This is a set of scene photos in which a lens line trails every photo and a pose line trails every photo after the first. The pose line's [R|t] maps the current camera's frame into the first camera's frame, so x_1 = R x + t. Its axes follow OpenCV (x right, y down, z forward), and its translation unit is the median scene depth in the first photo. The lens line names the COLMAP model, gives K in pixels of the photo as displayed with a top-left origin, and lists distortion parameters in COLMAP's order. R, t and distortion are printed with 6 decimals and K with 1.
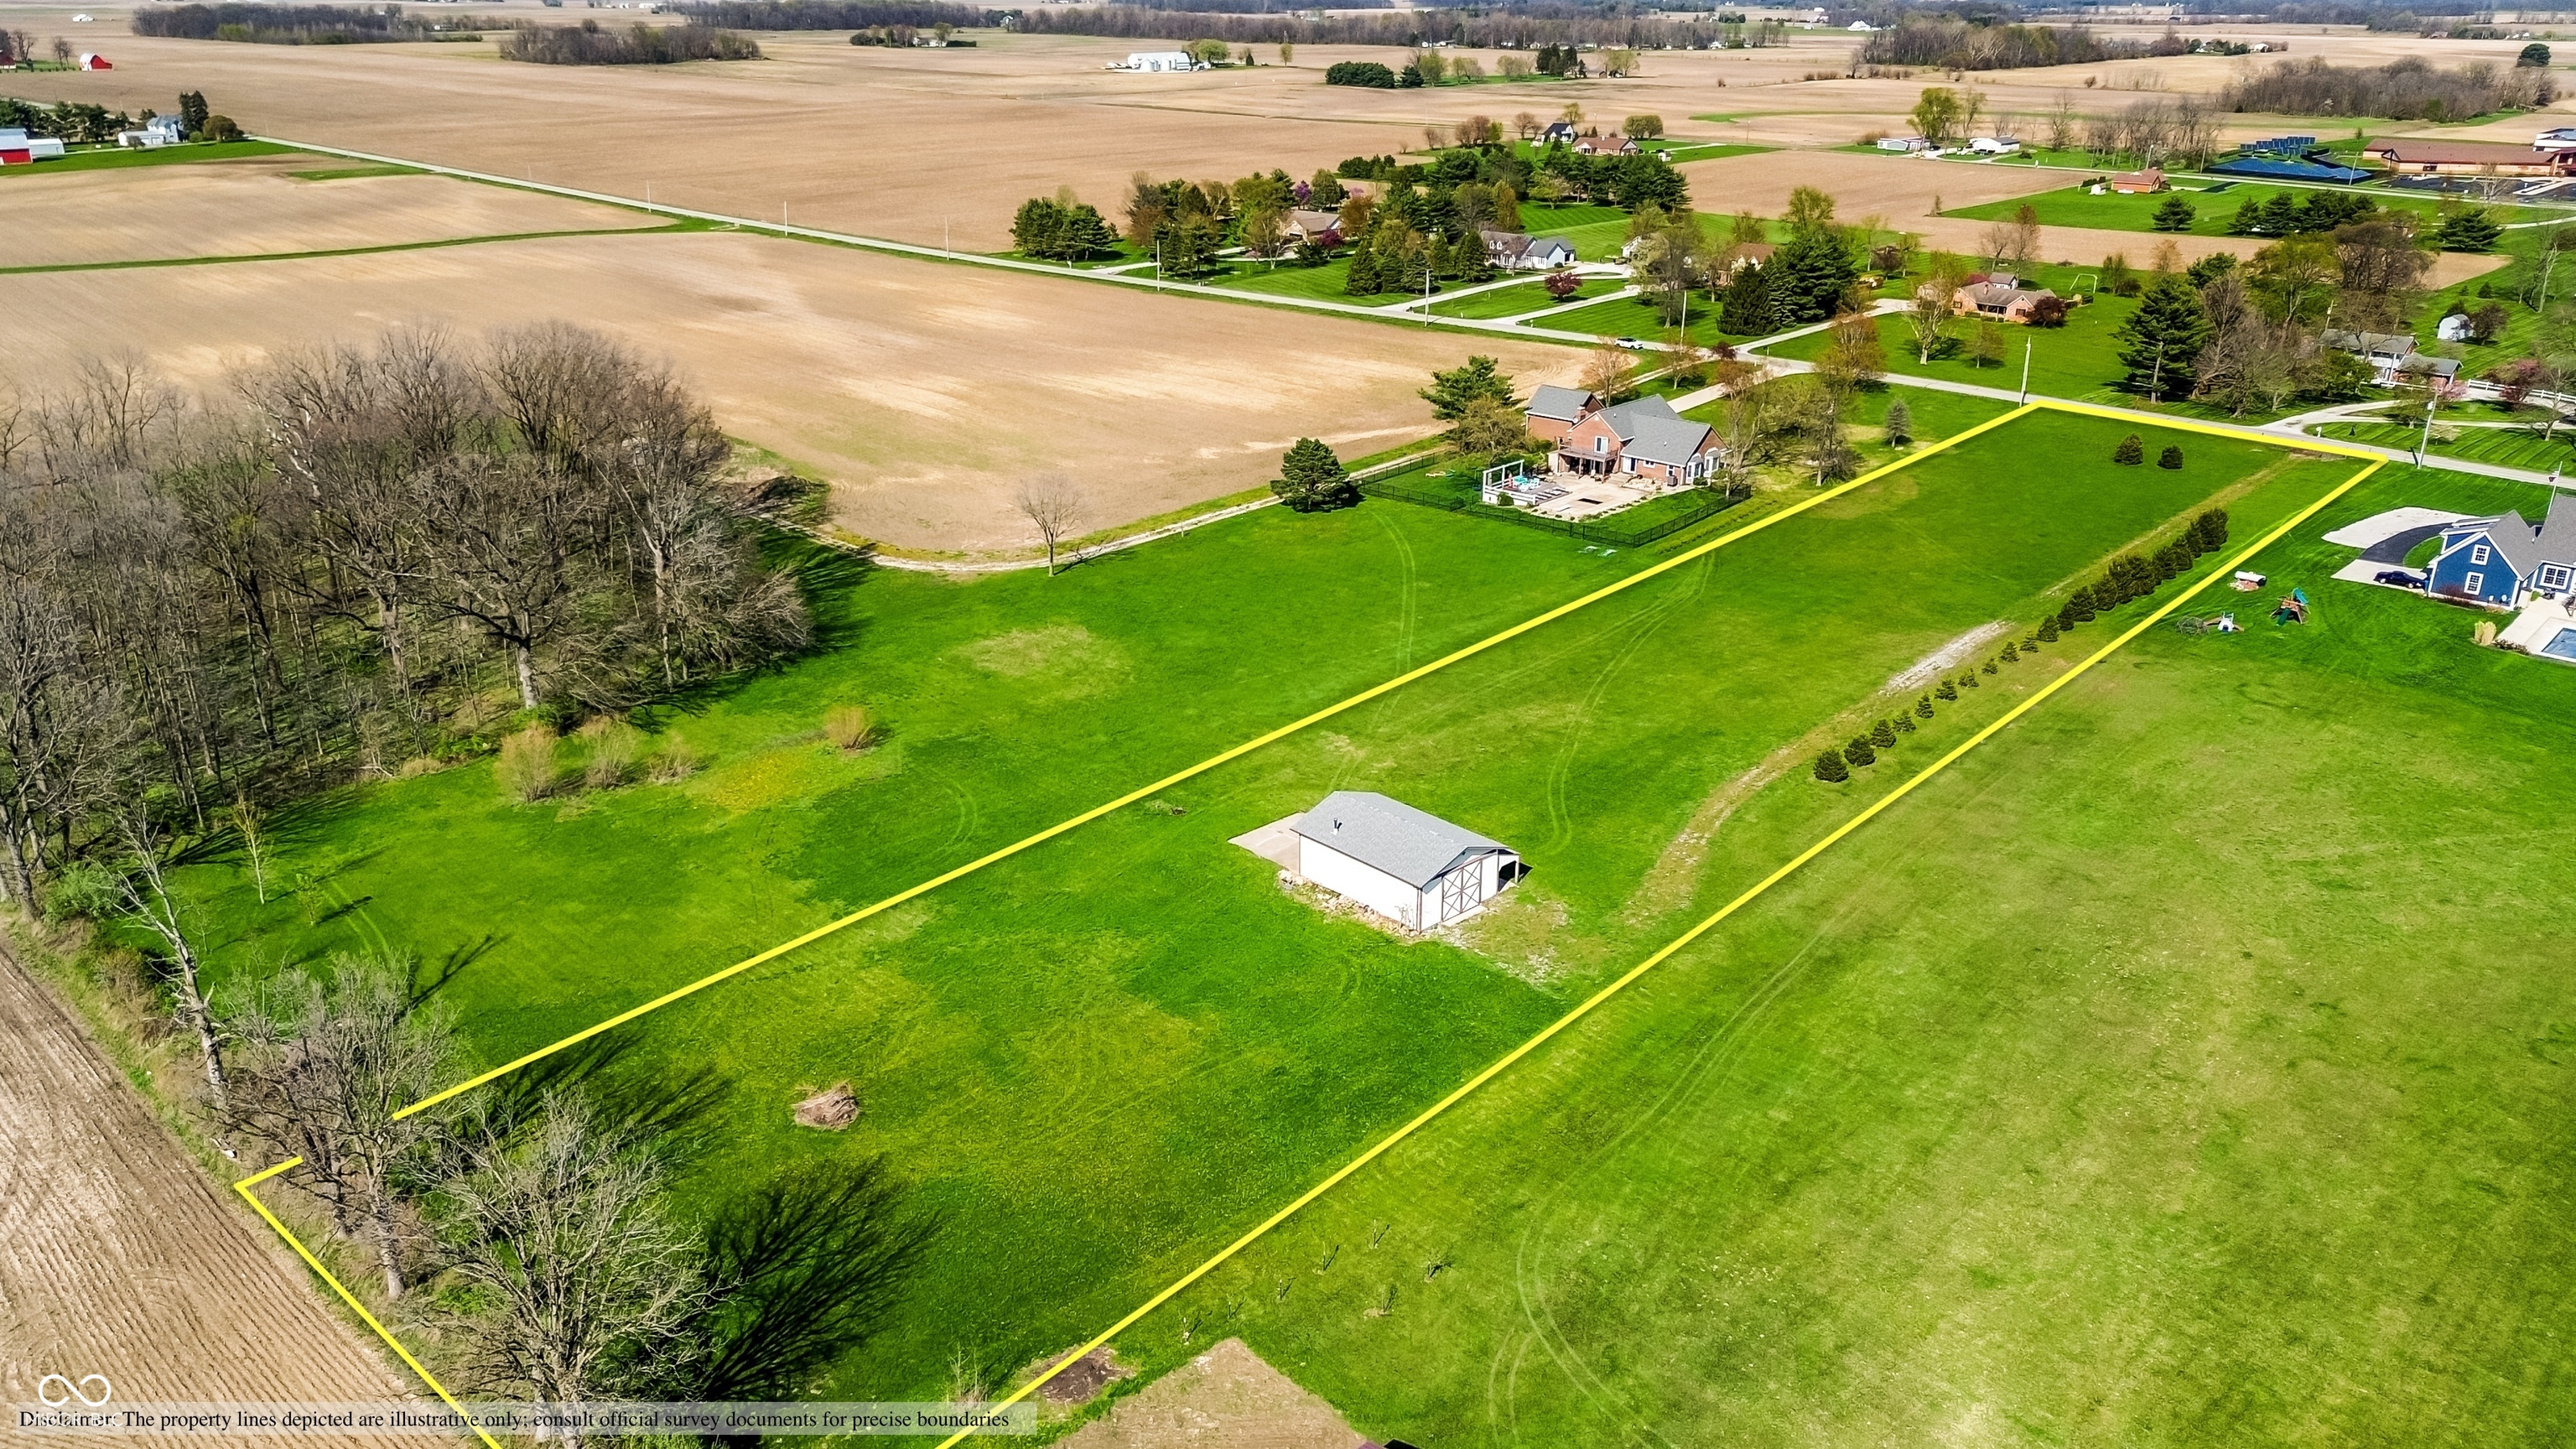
lens RADIAL K [[1838.0, 0, 1286.6], [0, 1838.0, 755.1], [0, 0, 1]] dist [0.058916, -0.073602]
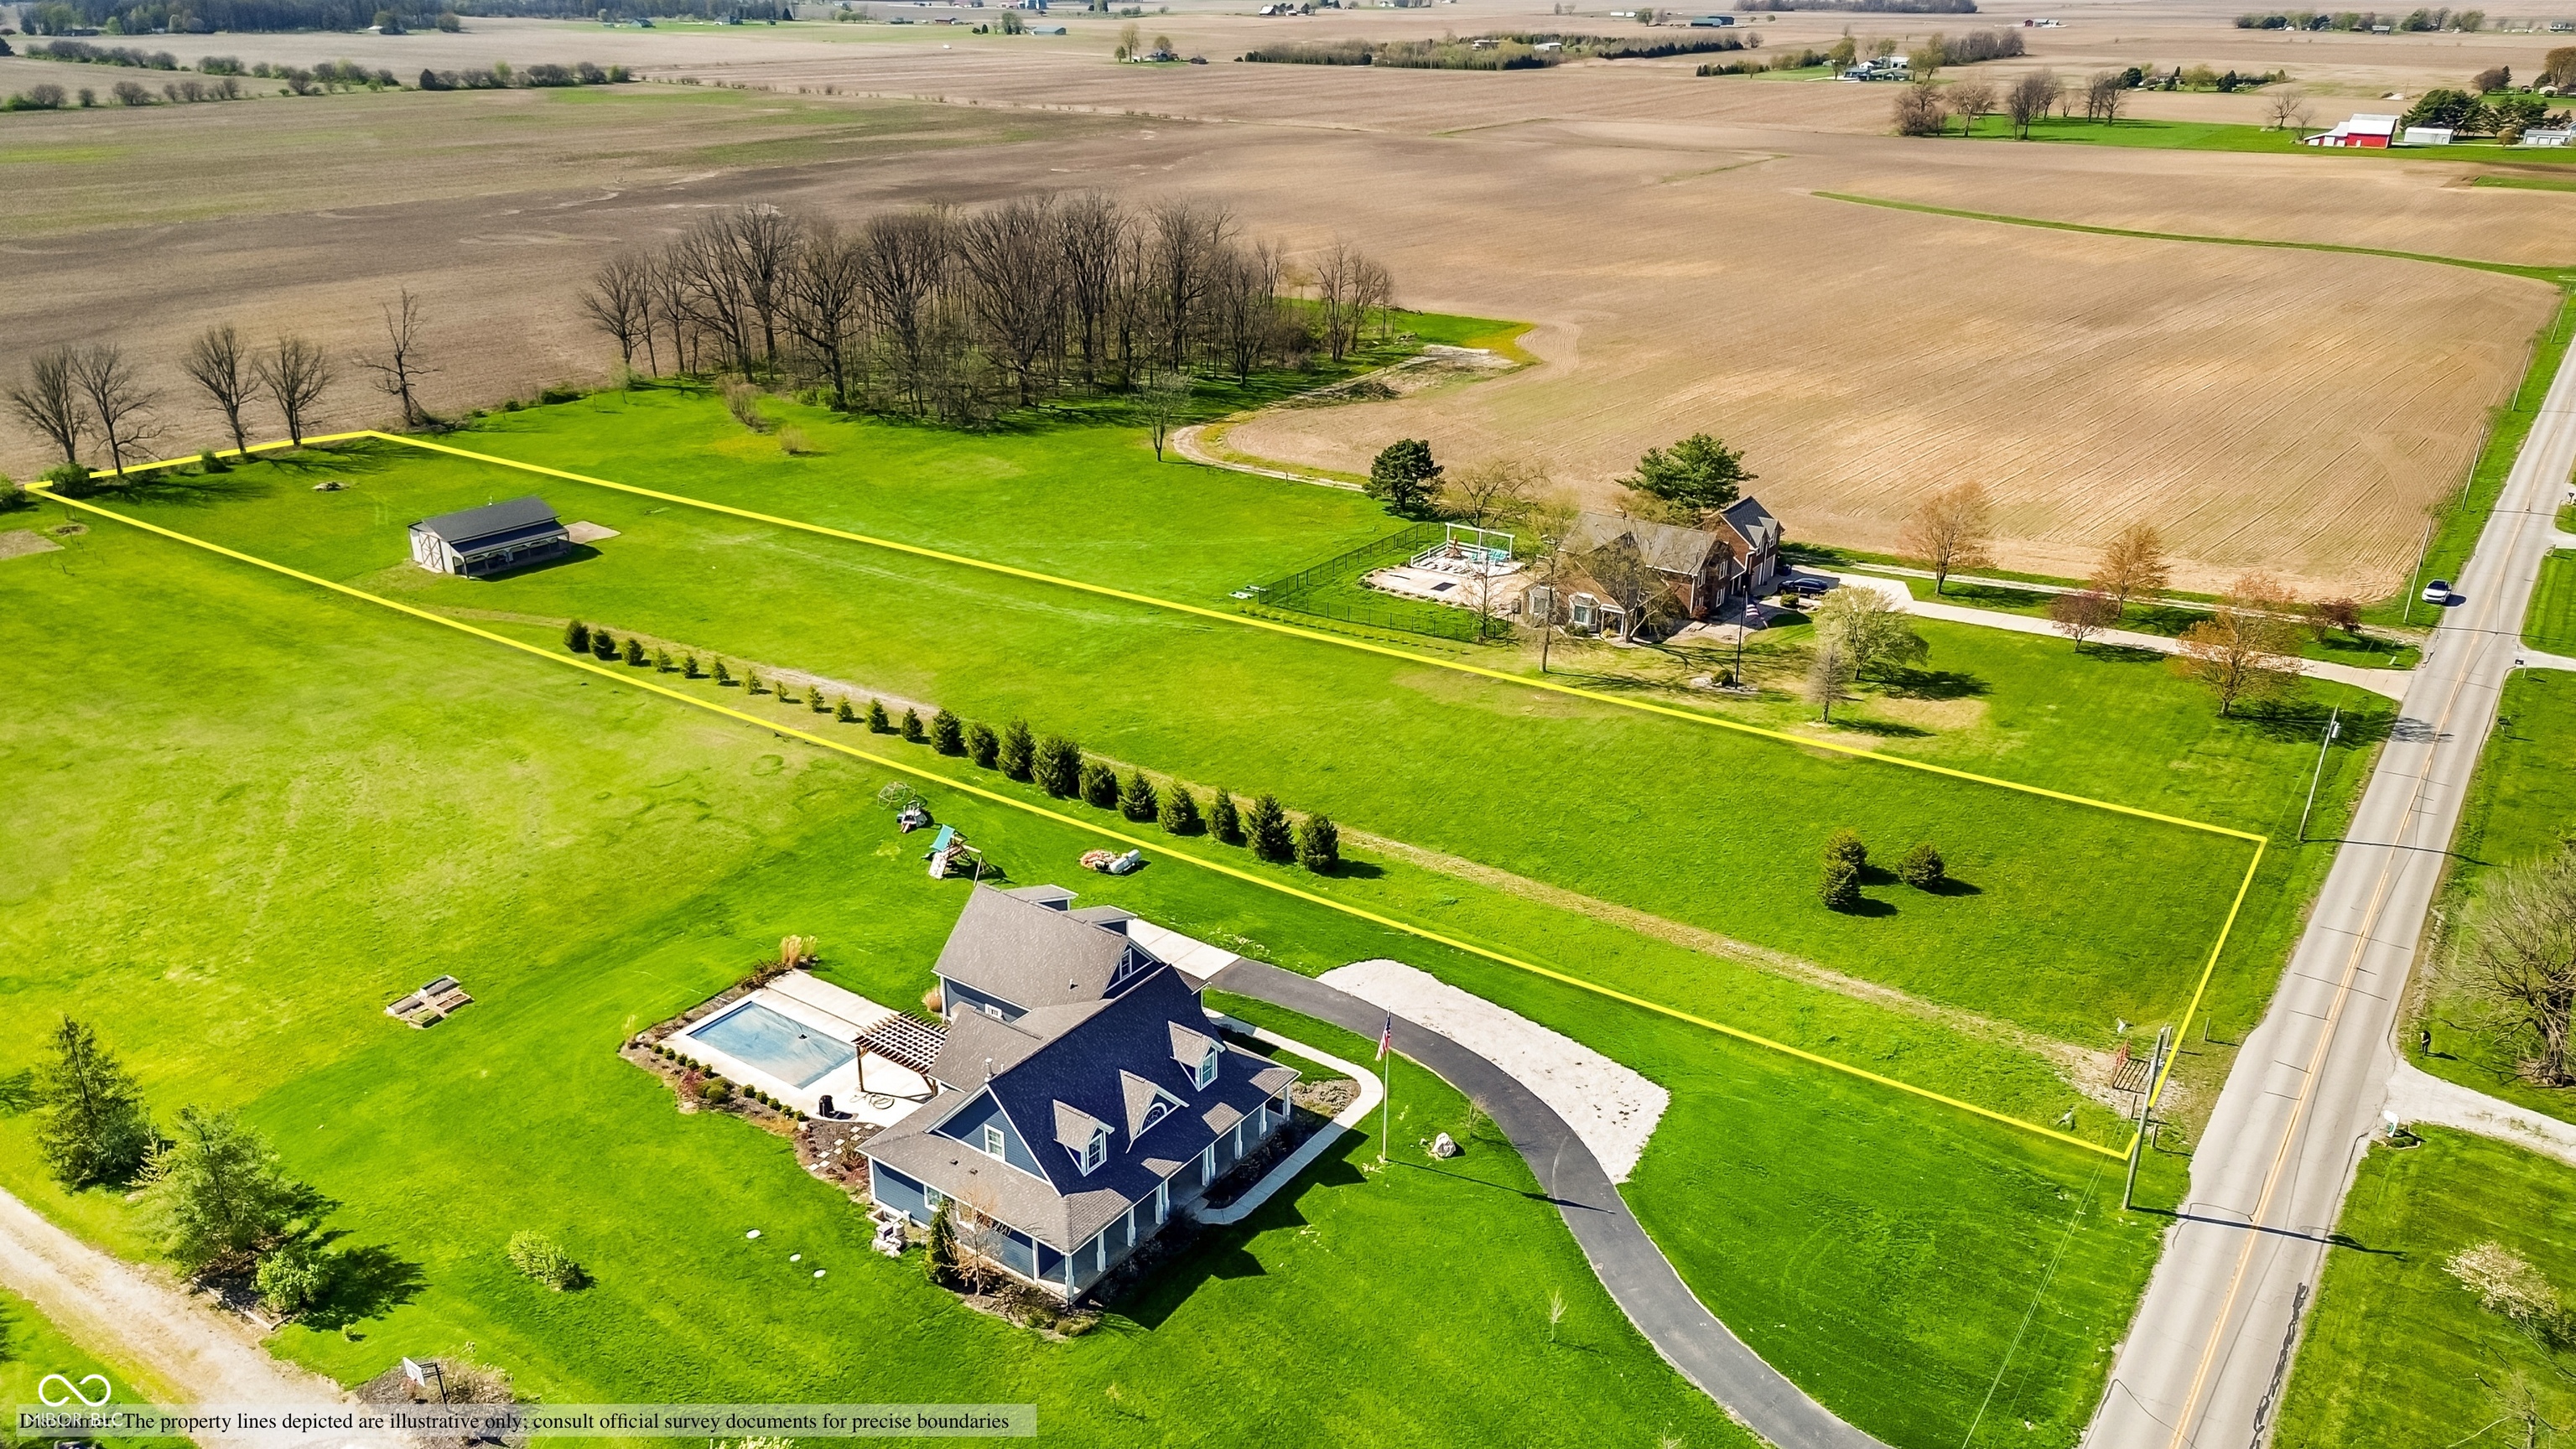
lens RADIAL K [[1848.6, 0, 1288.0], [0, 1848.6, 724.5], [0, 0, 1]] dist [0.073258, -0.081401]
pose [[0.136017, 0.372644, -0.917952, 1.052588], [-0.388792, 0.872310, 0.296506, -0.337650], [0.911230, 0.316563, 0.263530, 0.812967]]
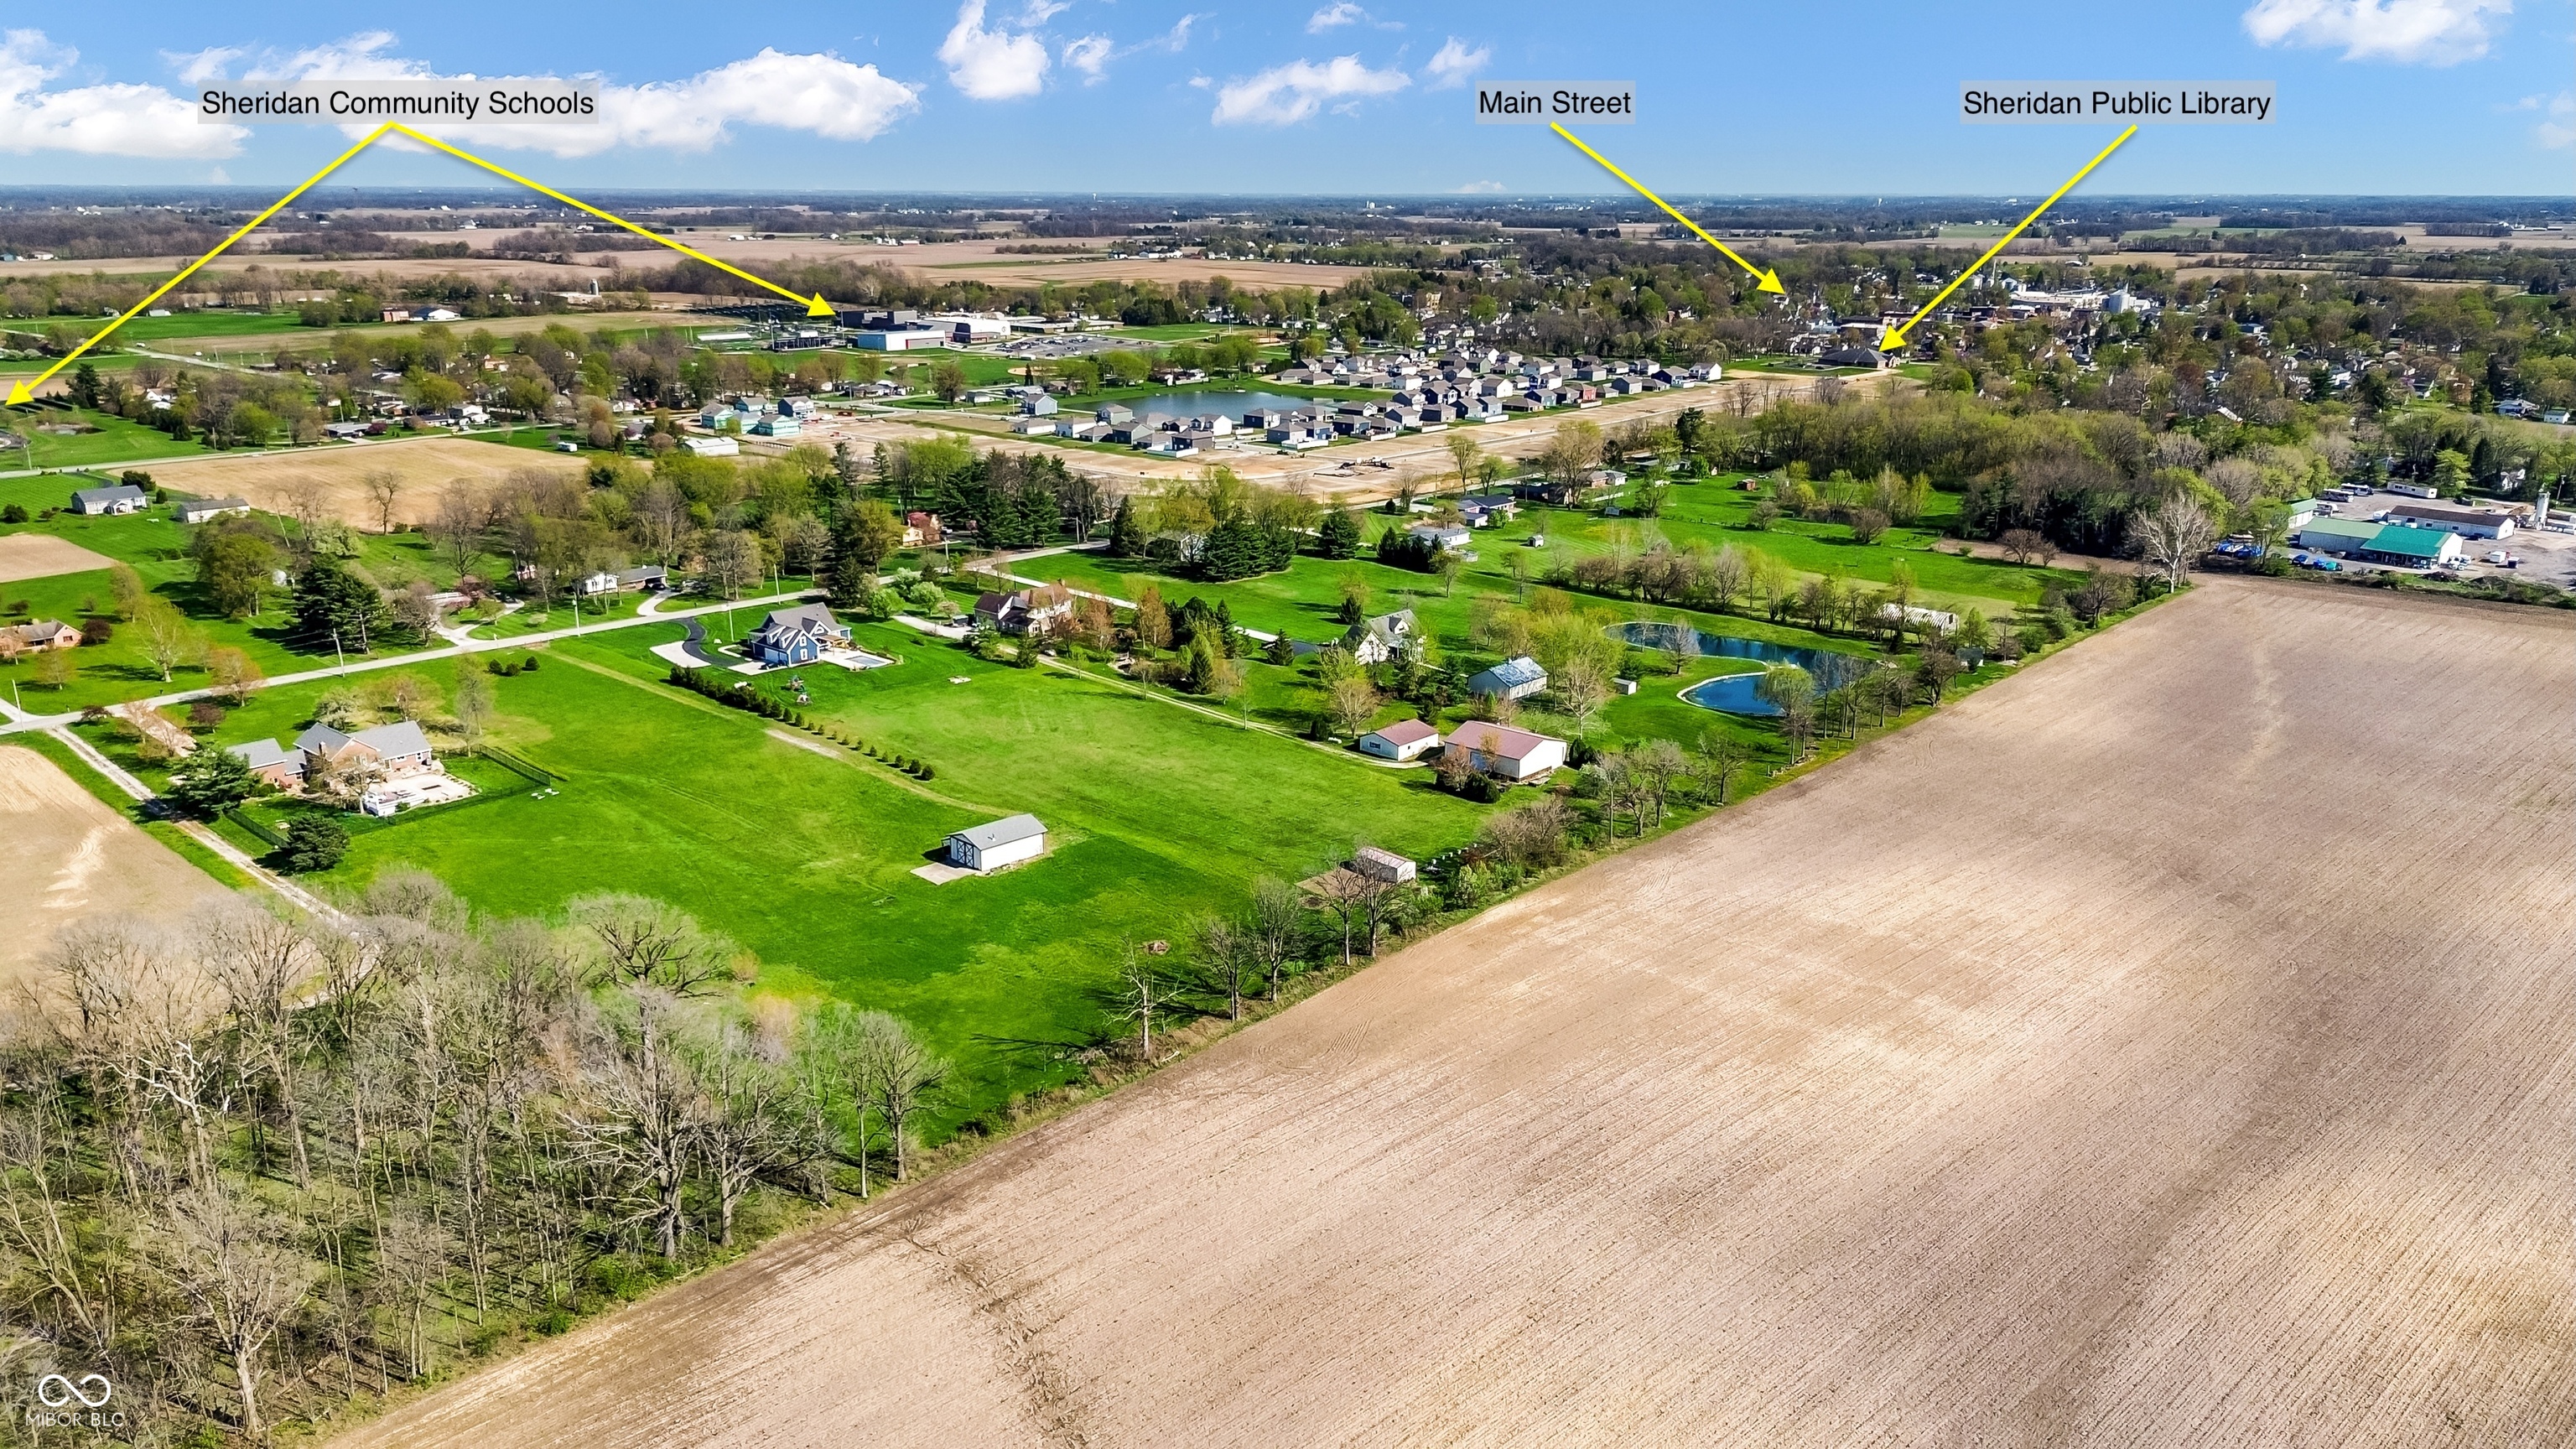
lens RADIAL K [[1848.6, 0, 1288.0], [0, 1848.6, 724.5], [0, 0, 1]] dist [0.073258, -0.081401]
pose [[-0.016392, -0.283389, 0.958865, -1.325489], [0.383852, 0.883726, 0.267744, -0.344866], [-0.923249, 0.372451, 0.094294, 0.273066]]
